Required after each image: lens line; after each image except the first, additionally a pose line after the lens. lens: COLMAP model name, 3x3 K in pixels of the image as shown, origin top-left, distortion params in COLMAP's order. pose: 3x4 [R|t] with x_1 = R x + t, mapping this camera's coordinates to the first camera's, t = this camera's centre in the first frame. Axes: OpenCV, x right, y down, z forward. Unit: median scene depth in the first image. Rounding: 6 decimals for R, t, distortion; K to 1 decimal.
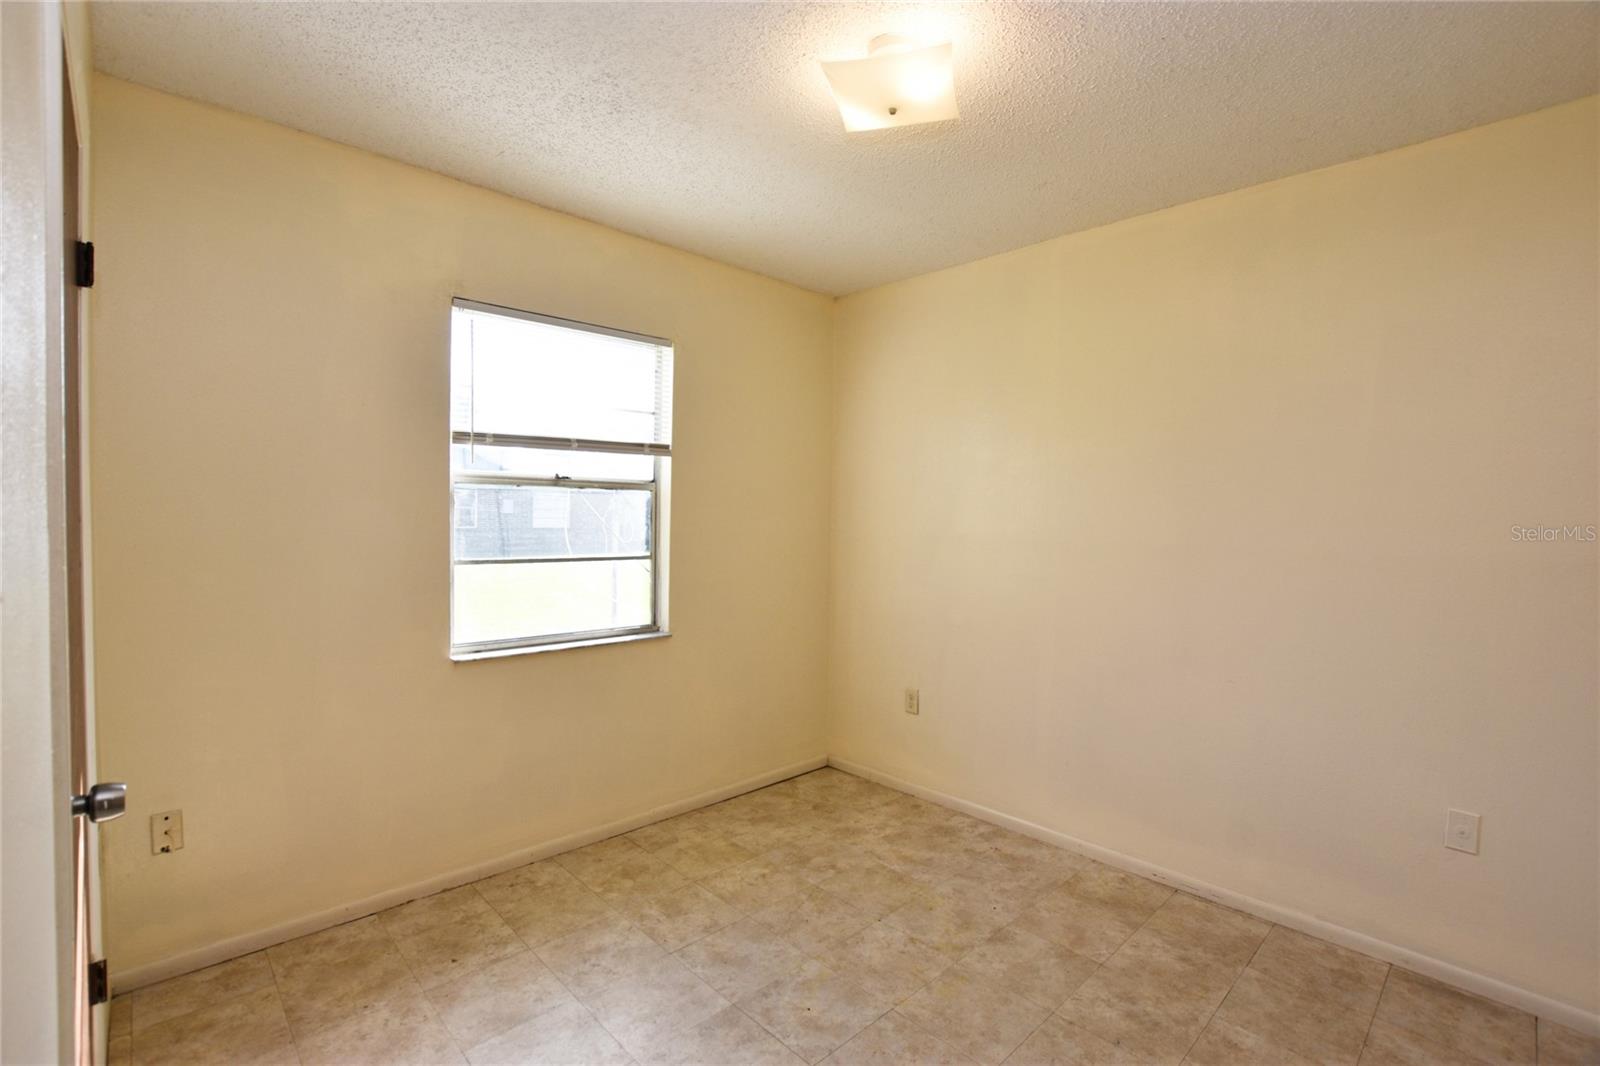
lens RADIAL K [[707.6, 0, 787.6], [0, 707.6, 536.3], [0, 0, 1]] dist [-0.019541, 0.001338]
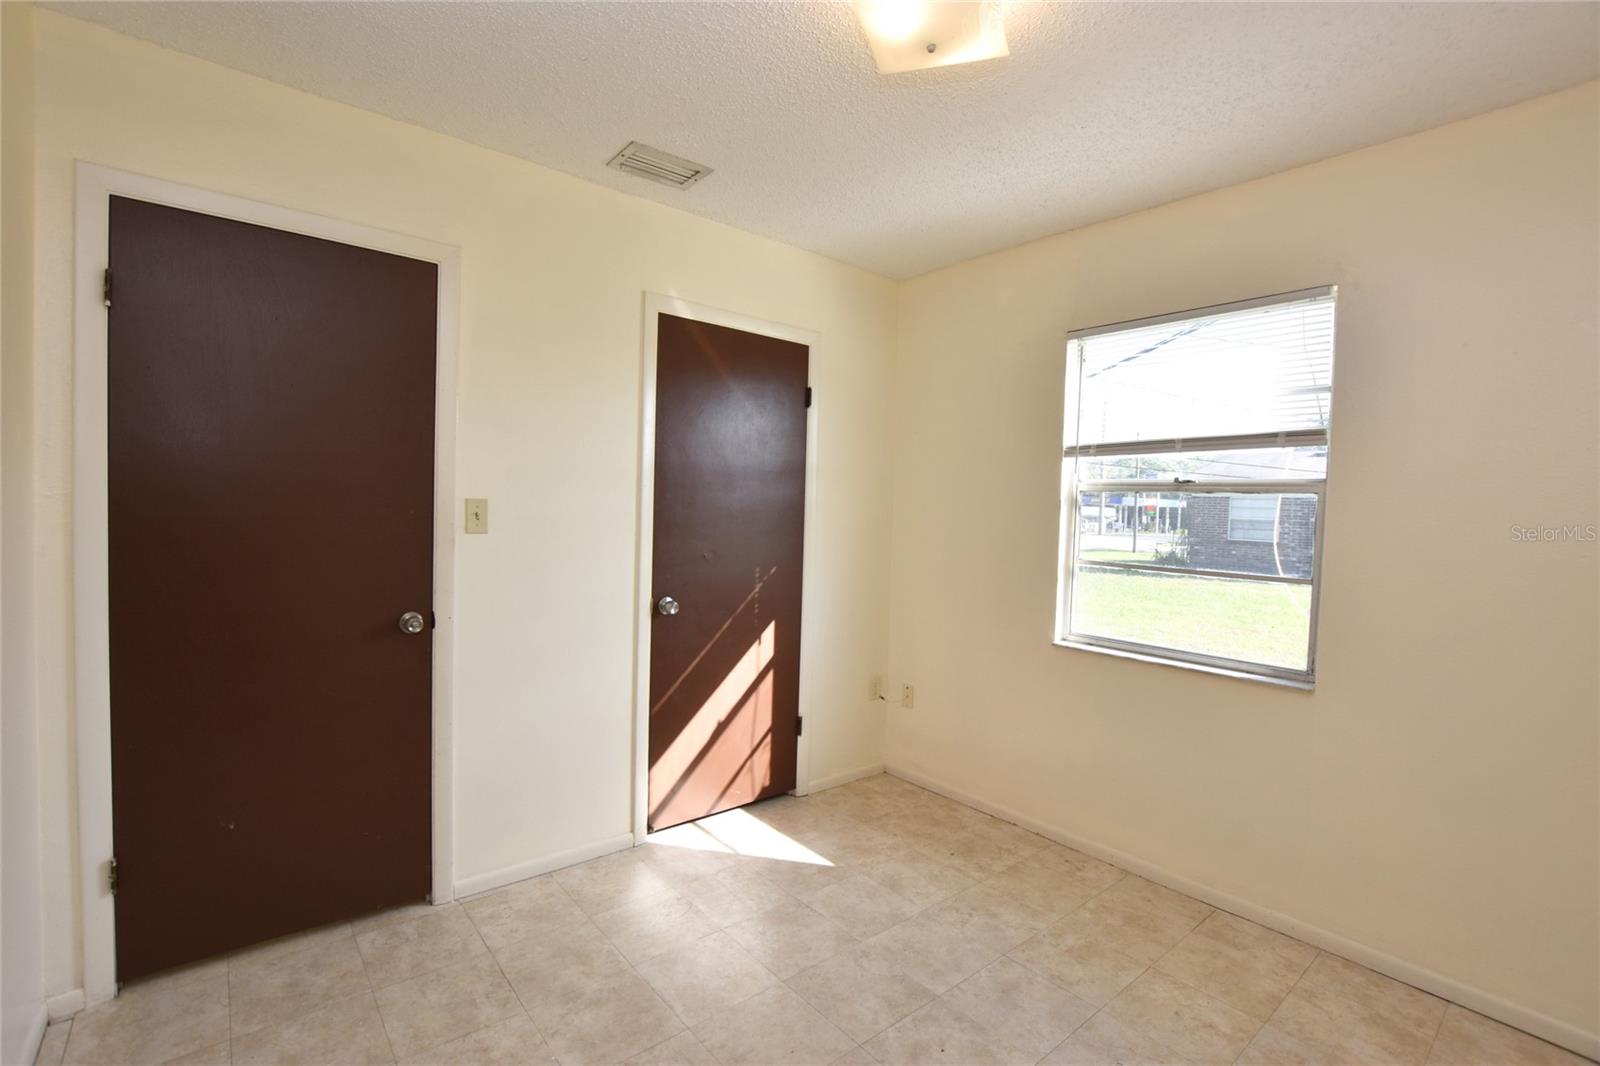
lens RADIAL K [[707.6, 0, 811.7], [0, 707.6, 548.4], [0, 0, 1]] dist [-0.019541, 0.001338]
pose [[-0.026493, 0.039008, -0.998888, 0.696985], [-0.066780, 0.996937, 0.040703, -0.001488], [0.997416, 0.067784, -0.023807, 0.613605]]
